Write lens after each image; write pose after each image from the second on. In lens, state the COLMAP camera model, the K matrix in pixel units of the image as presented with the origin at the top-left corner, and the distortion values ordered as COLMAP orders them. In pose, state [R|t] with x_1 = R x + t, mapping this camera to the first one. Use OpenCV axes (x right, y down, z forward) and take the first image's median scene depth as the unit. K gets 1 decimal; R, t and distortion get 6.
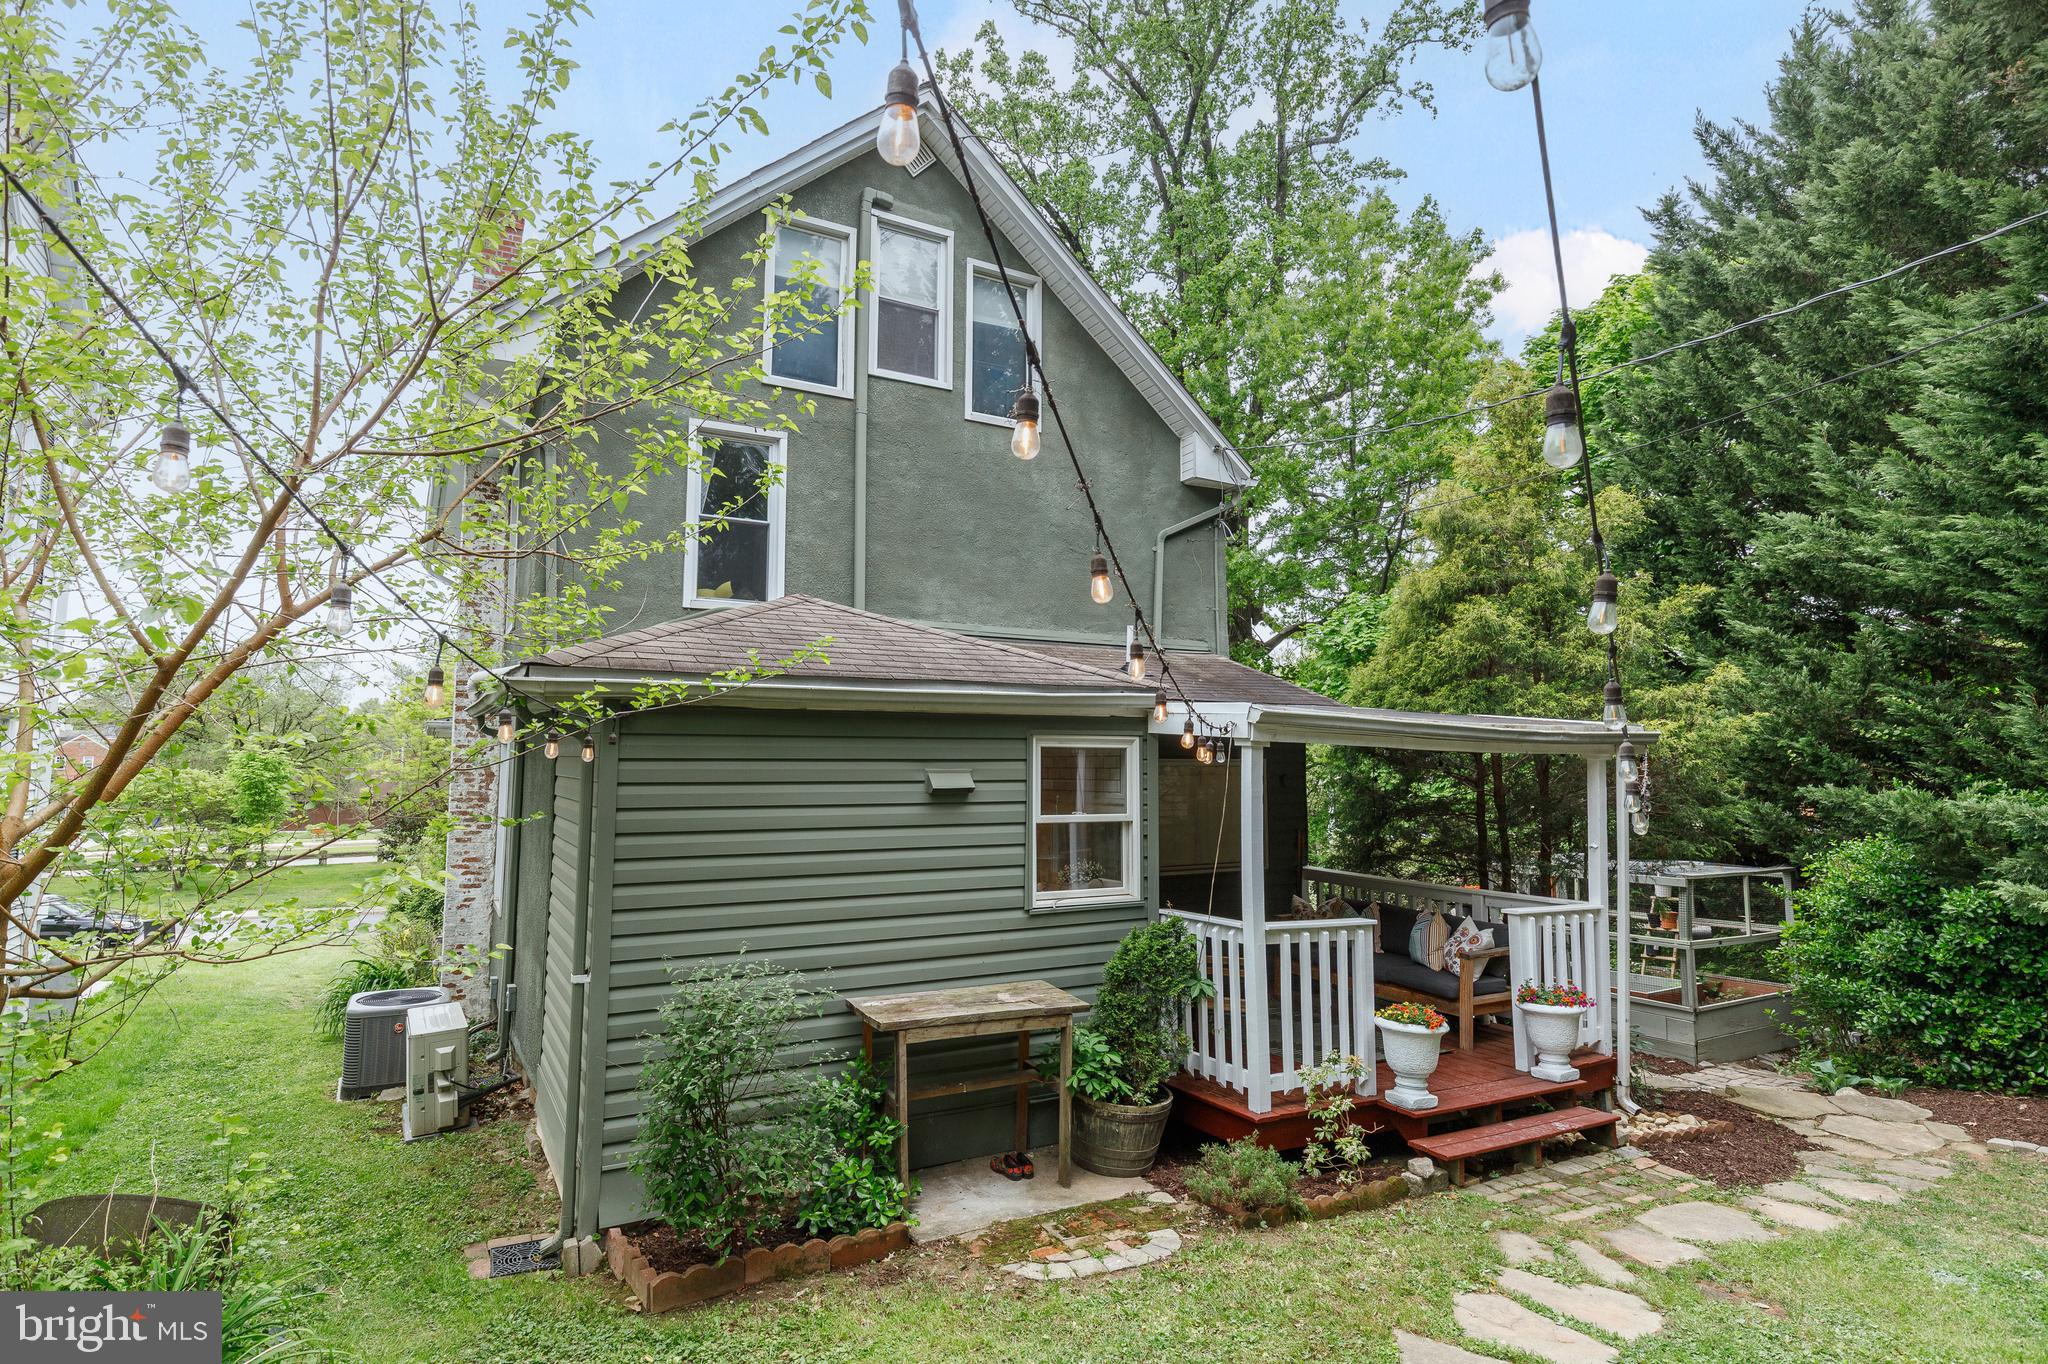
lens RADIAL K [[1058.6, 0, 1014.0], [0, 1058.6, 681.9], [0, 0, 1]] dist [0.000232, -0.005664]
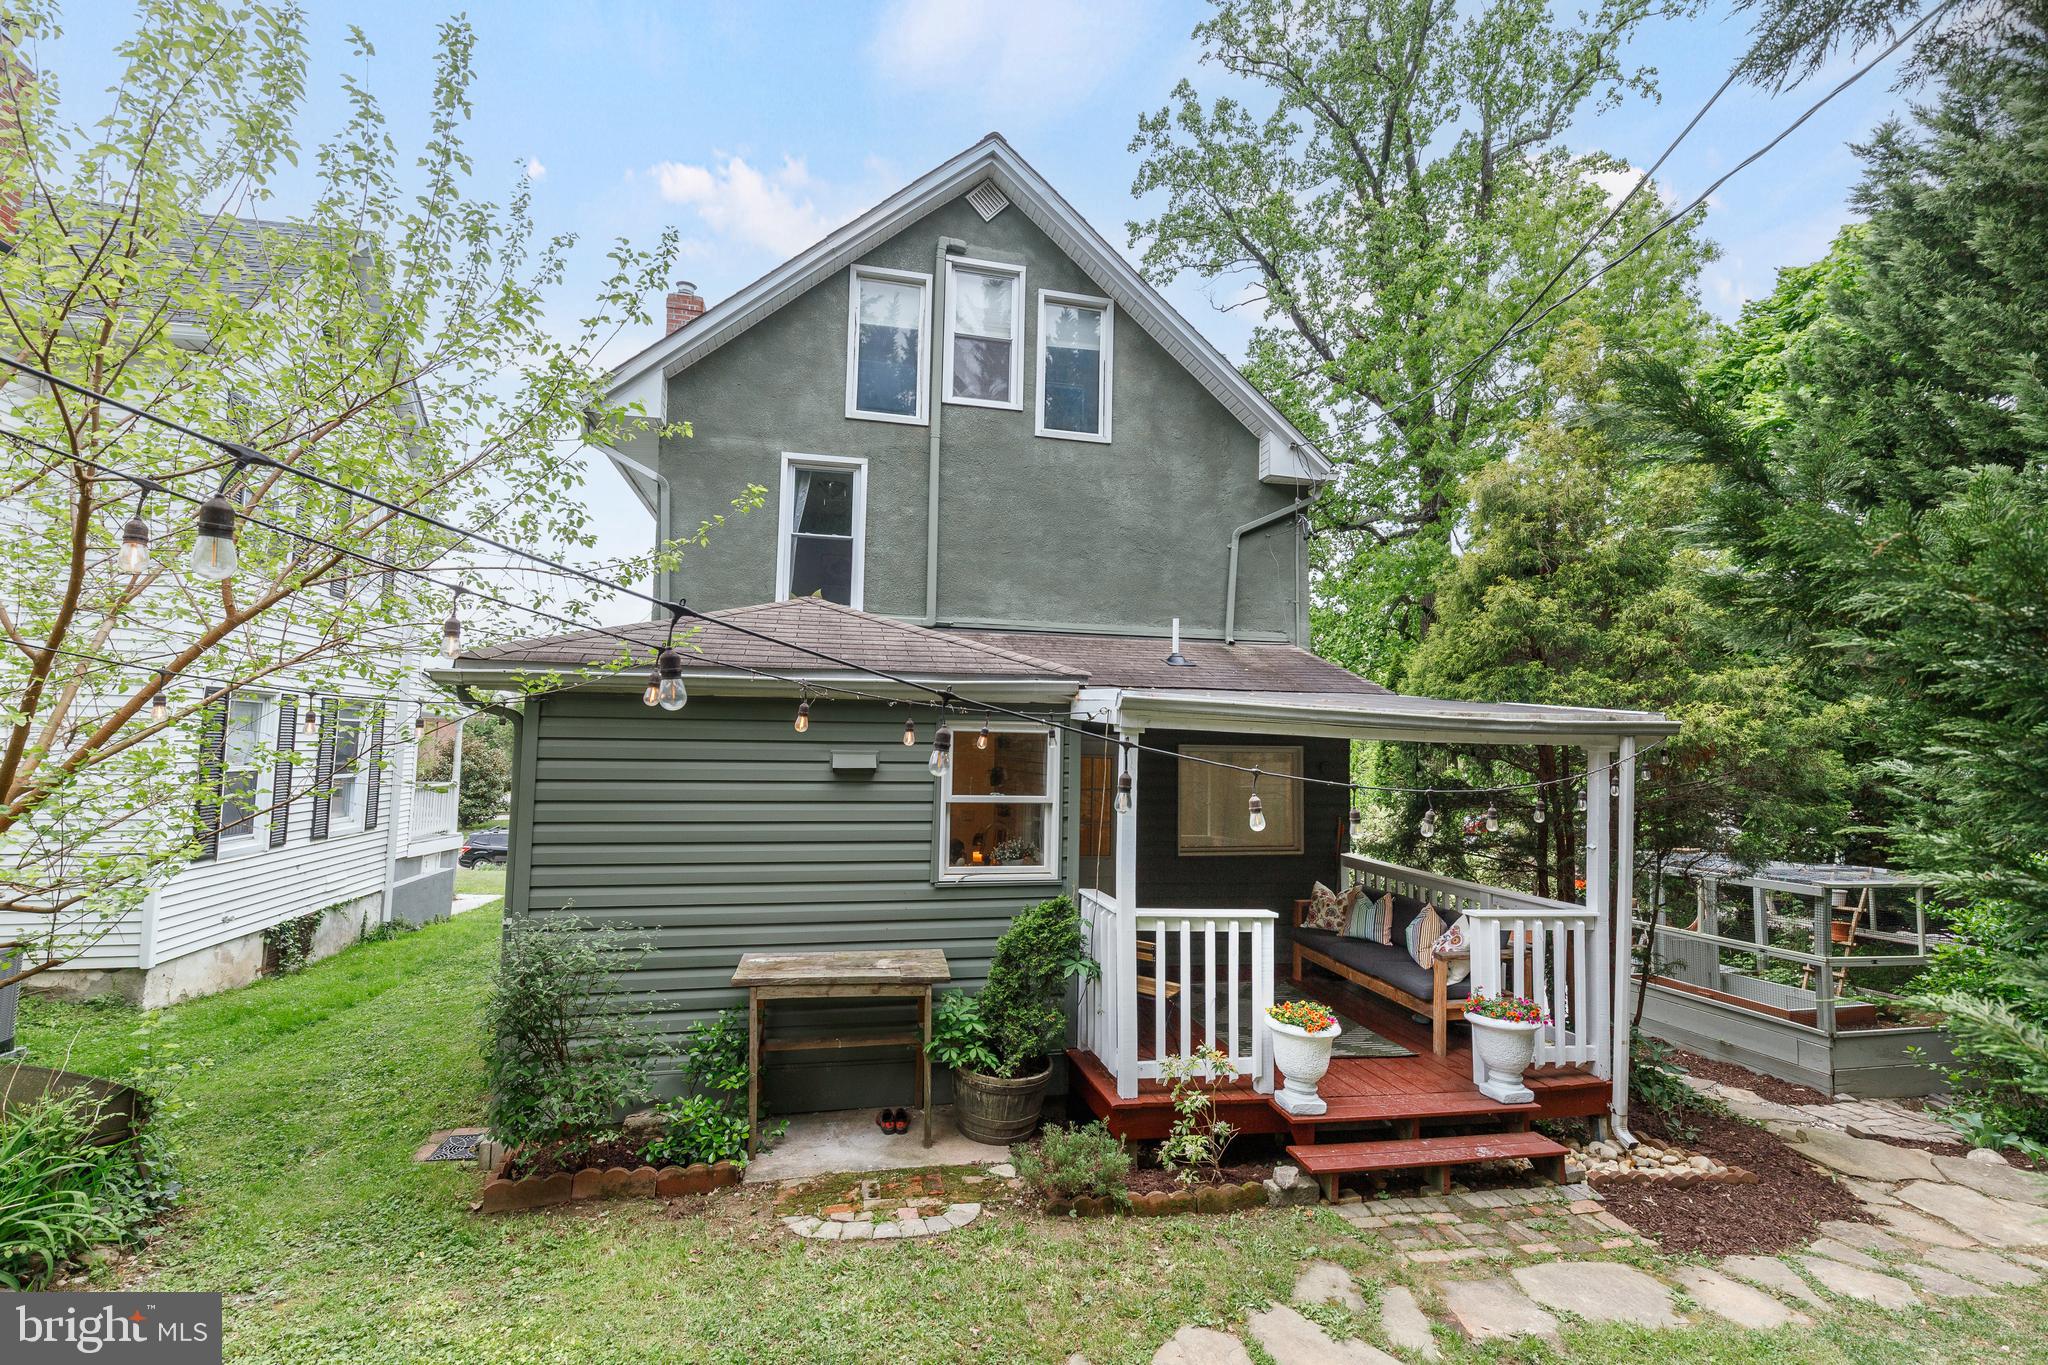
lens RADIAL K [[901.0, 0, 1042.0], [0, 901.0, 694.1], [0, 0, 1]] dist [0.006750, -0.004583]
pose [[0.961334, -0.003274, -0.275364, 0.346826], [0.007918, 0.999845, 0.015756, 0.010141], [0.275270, -0.017327, 0.961211, 0.146899]]
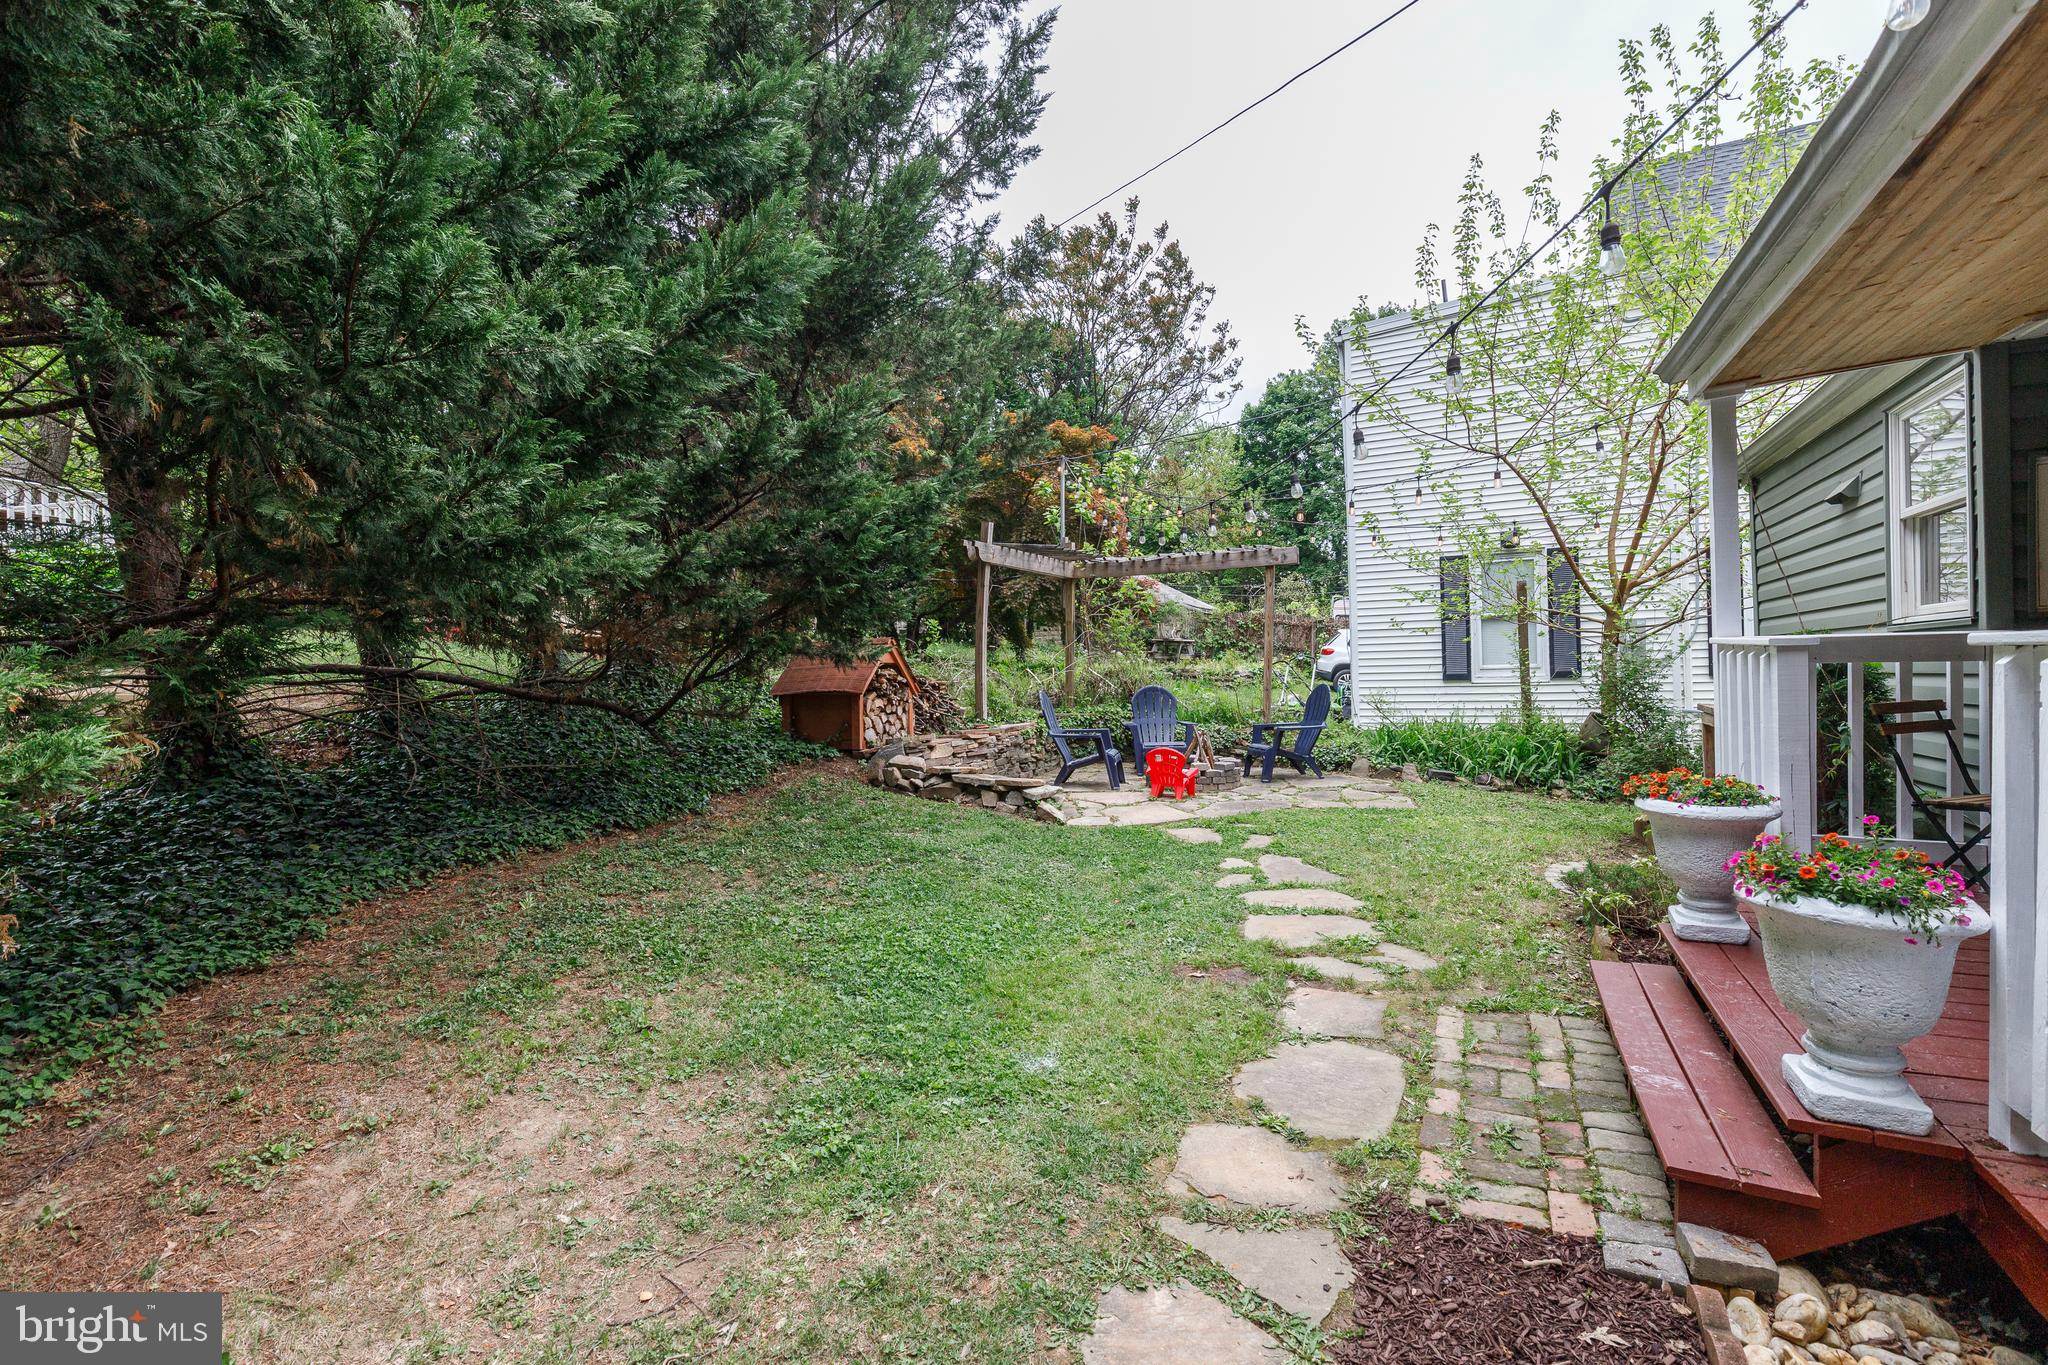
lens RADIAL K [[901.0, 0, 1018.8], [0, 901.0, 683.7], [0, 0, 1]] dist [0.006750, -0.004583]
pose [[-0.820887, 0.022398, -0.570651, 0.911817], [0.072621, 0.995213, -0.065404, 0.240564], [0.566454, -0.095131, -0.818584, 1.115517]]
